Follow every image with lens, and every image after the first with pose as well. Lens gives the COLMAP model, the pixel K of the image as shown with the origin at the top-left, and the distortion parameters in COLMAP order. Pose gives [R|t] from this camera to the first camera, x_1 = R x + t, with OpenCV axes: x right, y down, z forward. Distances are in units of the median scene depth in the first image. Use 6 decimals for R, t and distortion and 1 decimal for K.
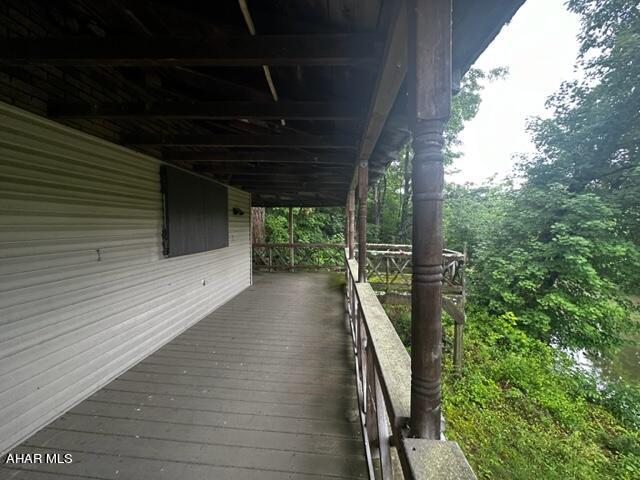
lens RADIAL K [[255.0, 0, 322.8], [0, 255.0, 239.2], [0, 0, 1]] dist [-0.000748, -0.000147]
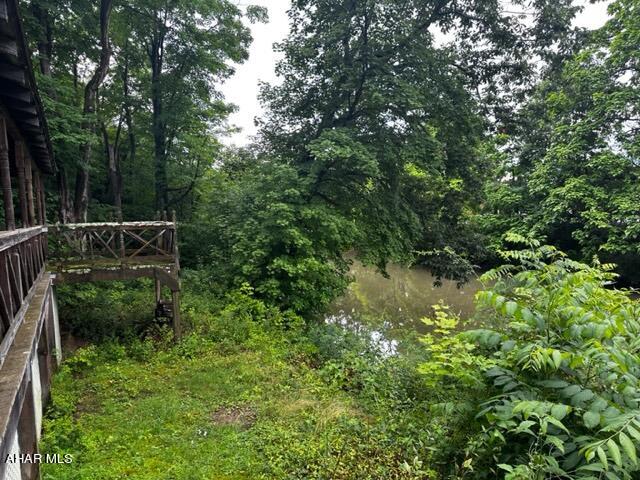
lens RADIAL K [[441.3, 0, 322.7], [0, 441.3, 237.8], [0, 0, 1]] dist [0.116962, -0.191565]
pose [[0.834729, -0.076133, 0.545372, 0.055246], [0.075819, 0.996854, 0.023113, 0.093180], [-0.545416, 0.022056, 0.837875, -0.616607]]
